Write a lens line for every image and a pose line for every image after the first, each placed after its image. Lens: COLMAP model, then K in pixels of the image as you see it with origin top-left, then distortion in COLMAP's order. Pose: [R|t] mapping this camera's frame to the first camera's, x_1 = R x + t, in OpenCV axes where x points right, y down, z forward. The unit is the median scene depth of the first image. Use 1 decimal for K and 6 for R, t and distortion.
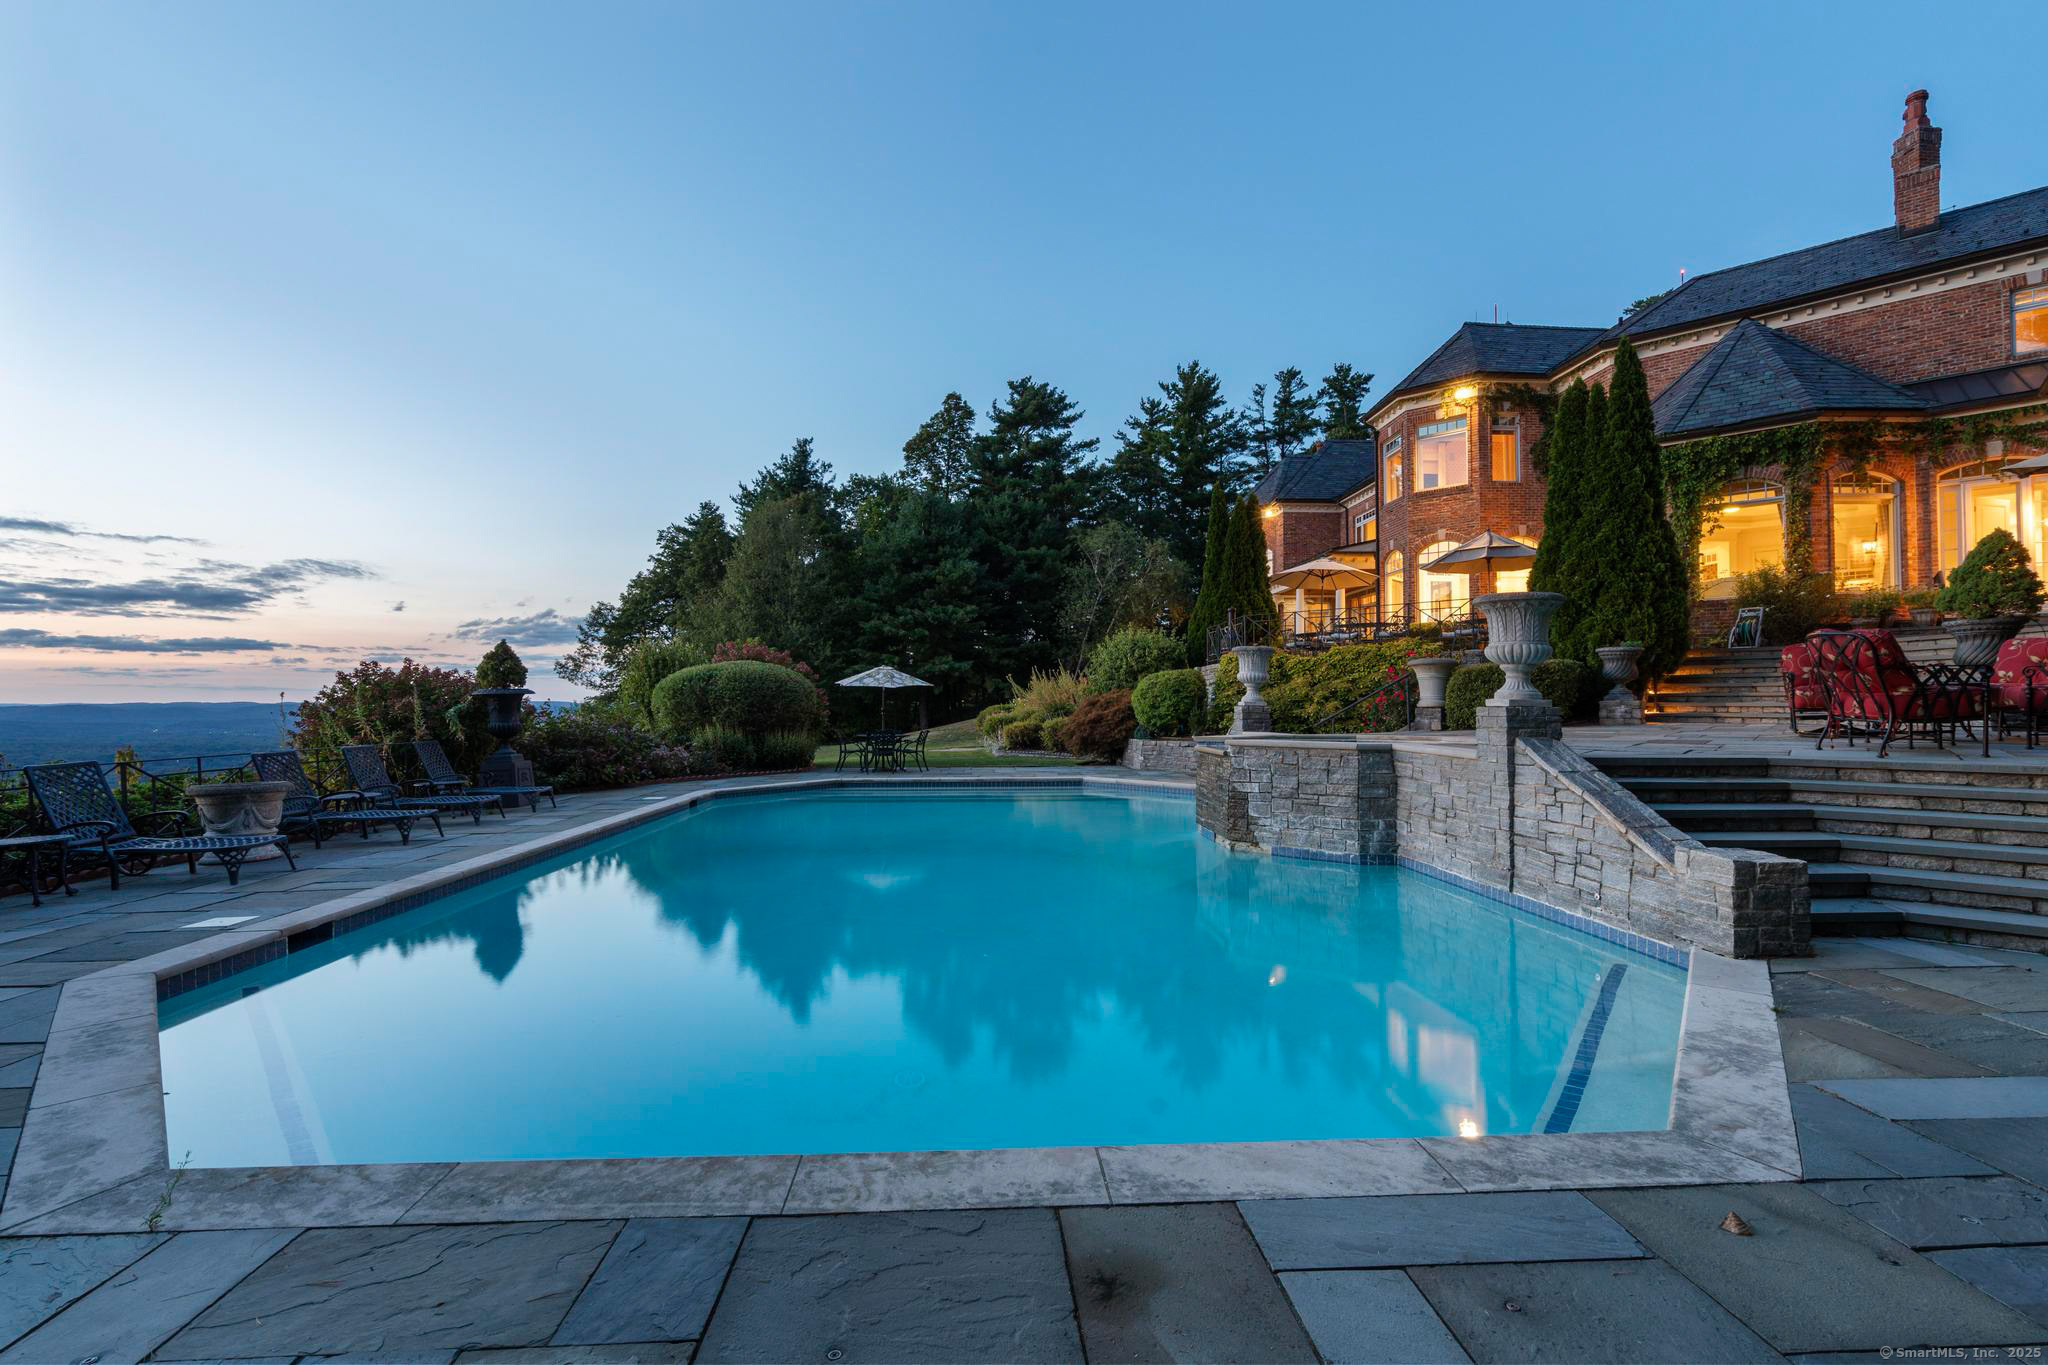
lens RADIAL K [[918.0, 0, 1021.9], [0, 918.0, 692.2], [0, 0, 1]] dist [-0.007154, 0.002431]
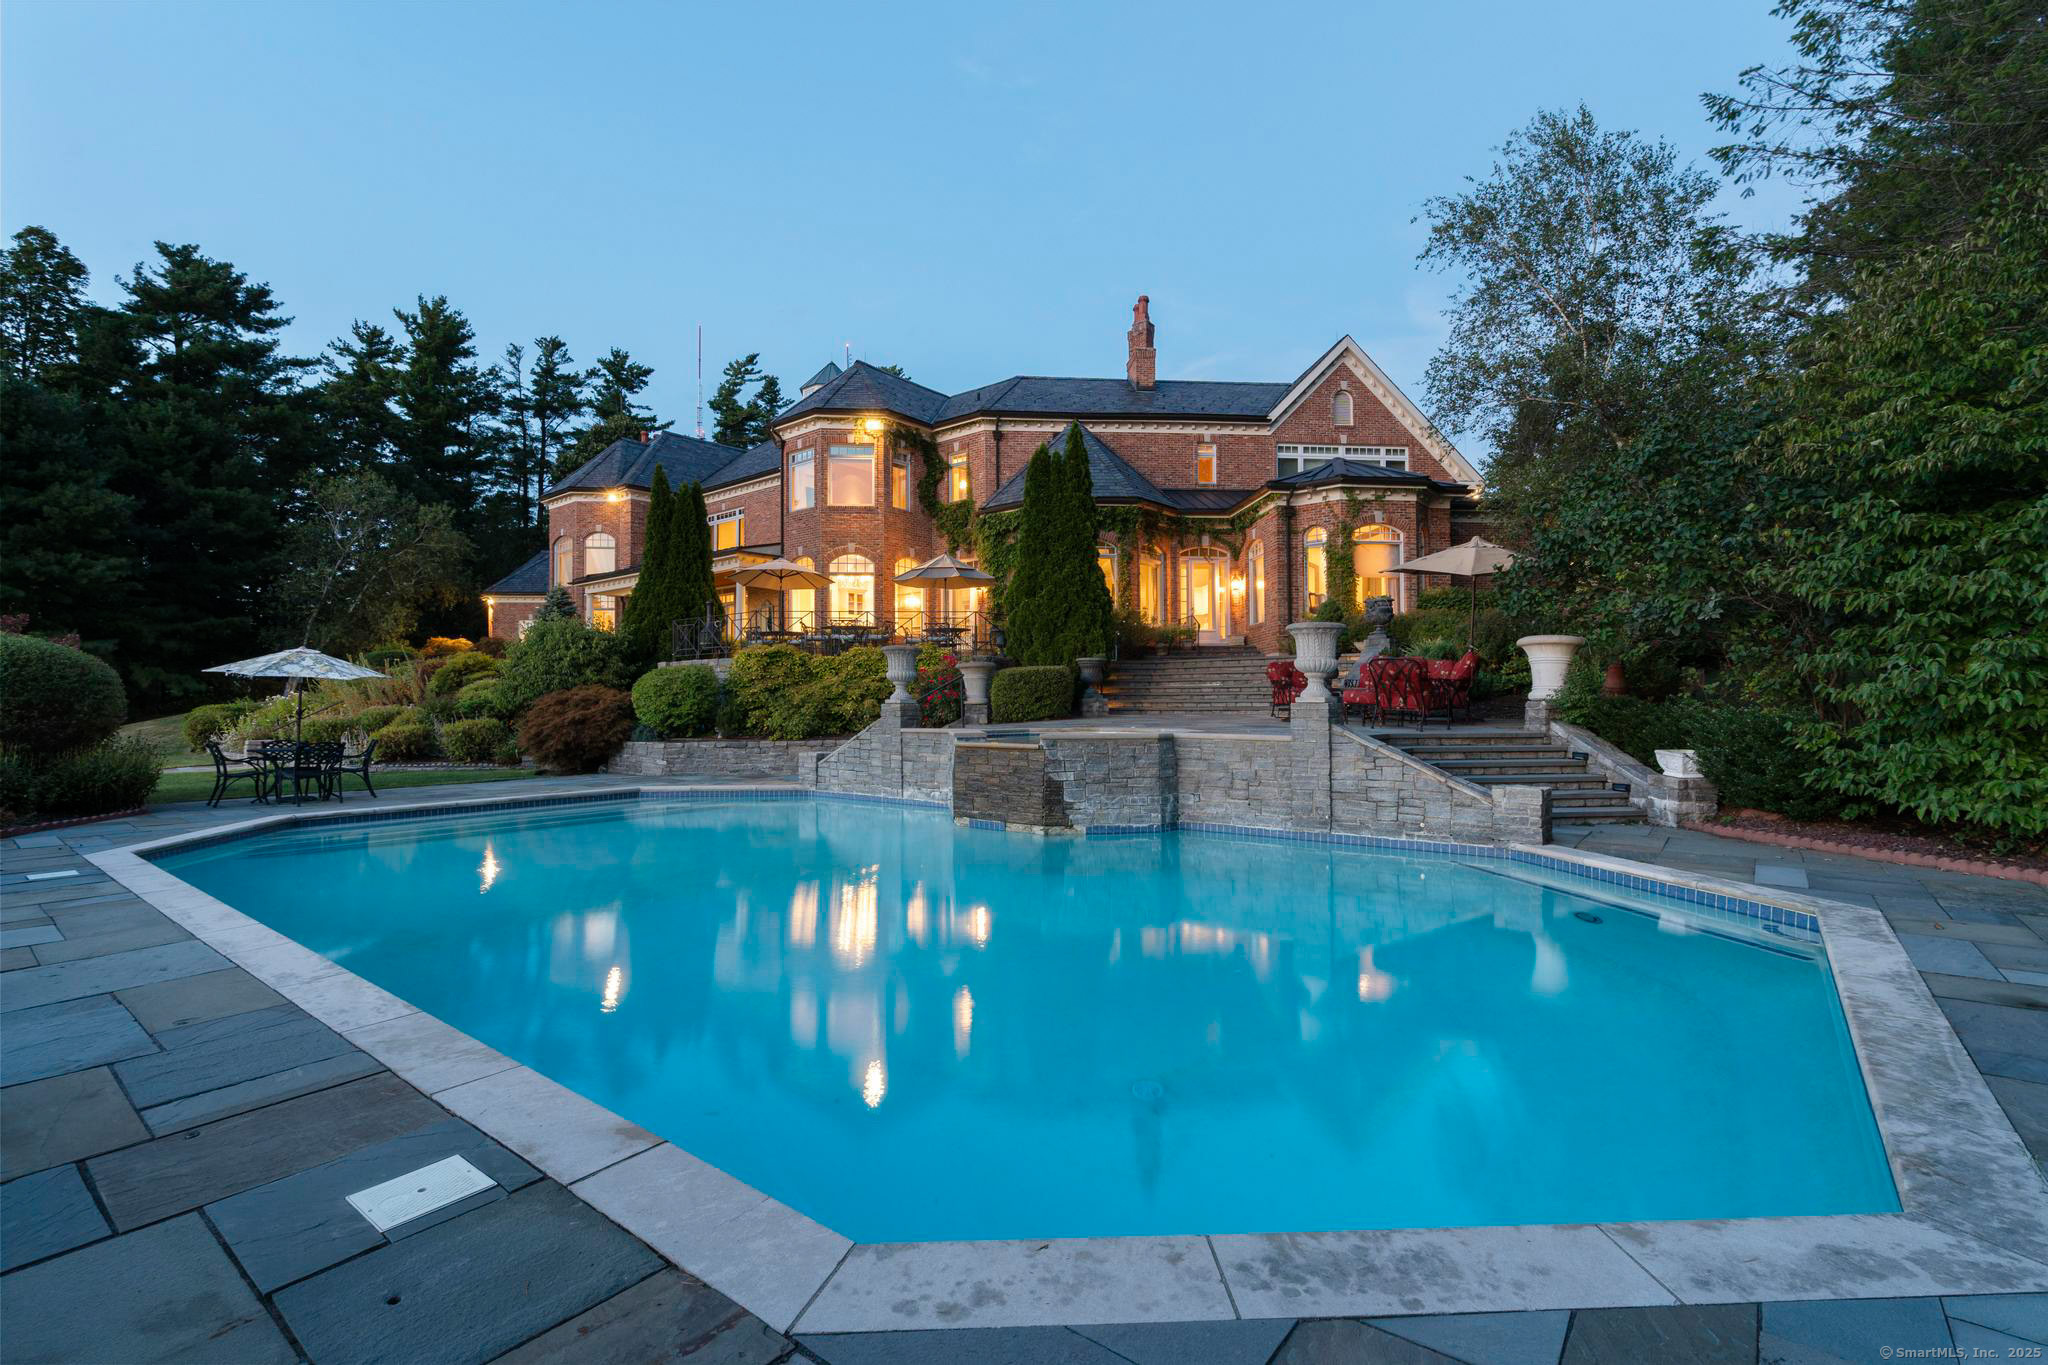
lens RADIAL K [[918.0, 0, 1028.3], [0, 918.0, 687.0], [0, 0, 1]] dist [-0.007154, 0.002431]
pose [[0.668732, 0.009945, 0.743437, -0.223445], [-0.007153, 0.999950, -0.006942, 0.001469], [-0.743469, -0.000676, 0.668770, 0.106183]]
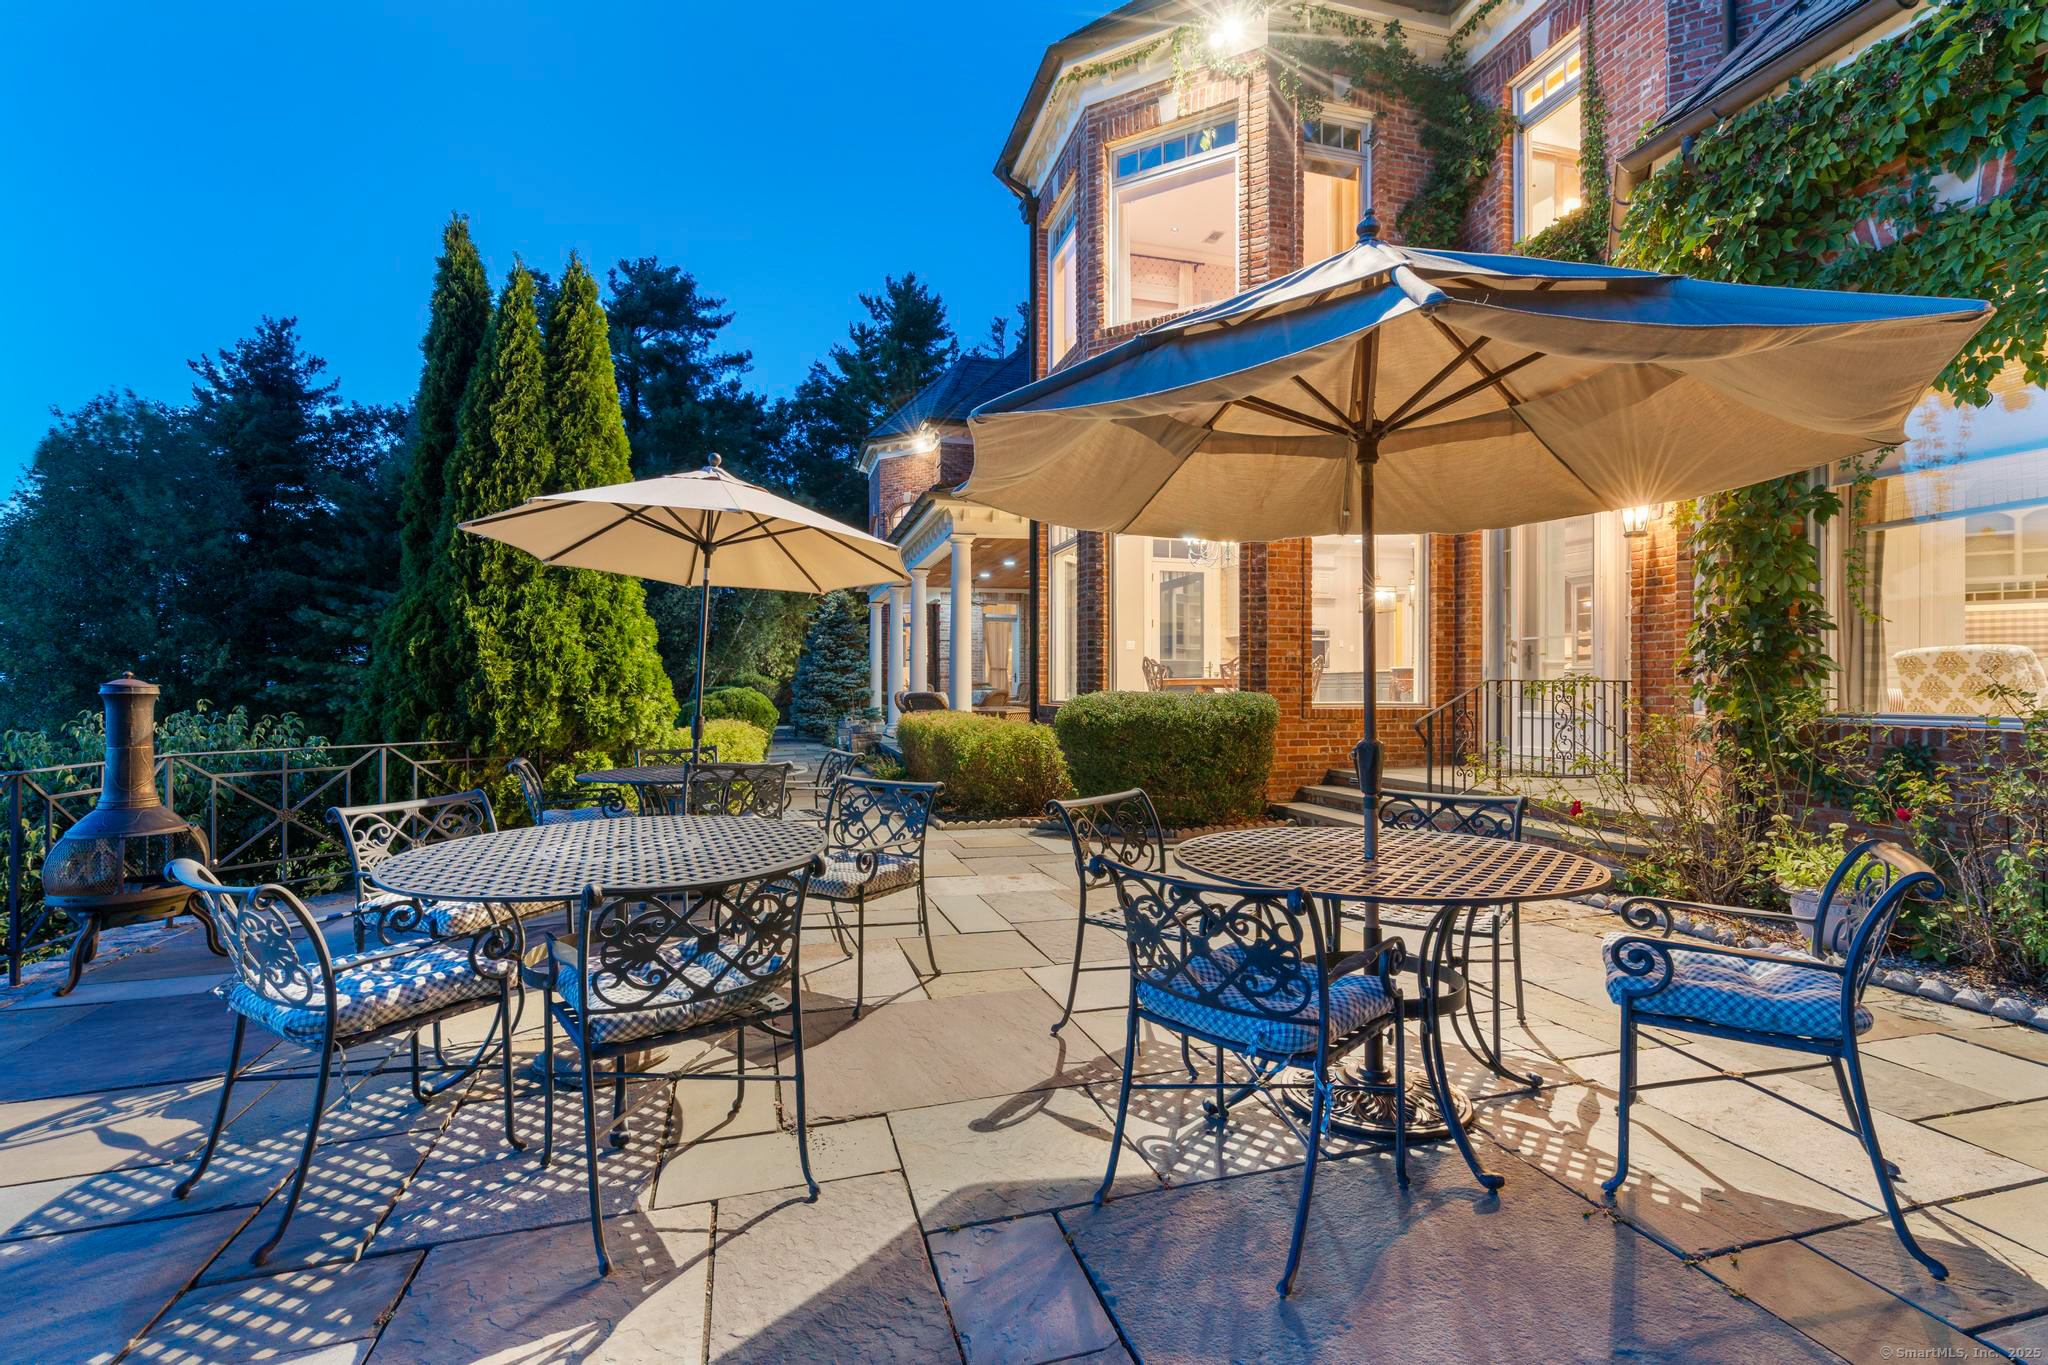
lens RADIAL K [[918.0, 0, 1022.0], [0, 918.0, 686.5], [0, 0, 1]] dist [-0.007154, 0.002431]
pose [[0.974633, 0.000597, 0.223808, 0.330678], [-0.004958, 0.999809, 0.018927, -0.090196], [-0.223754, -0.019556, 0.974449, 0.679619]]
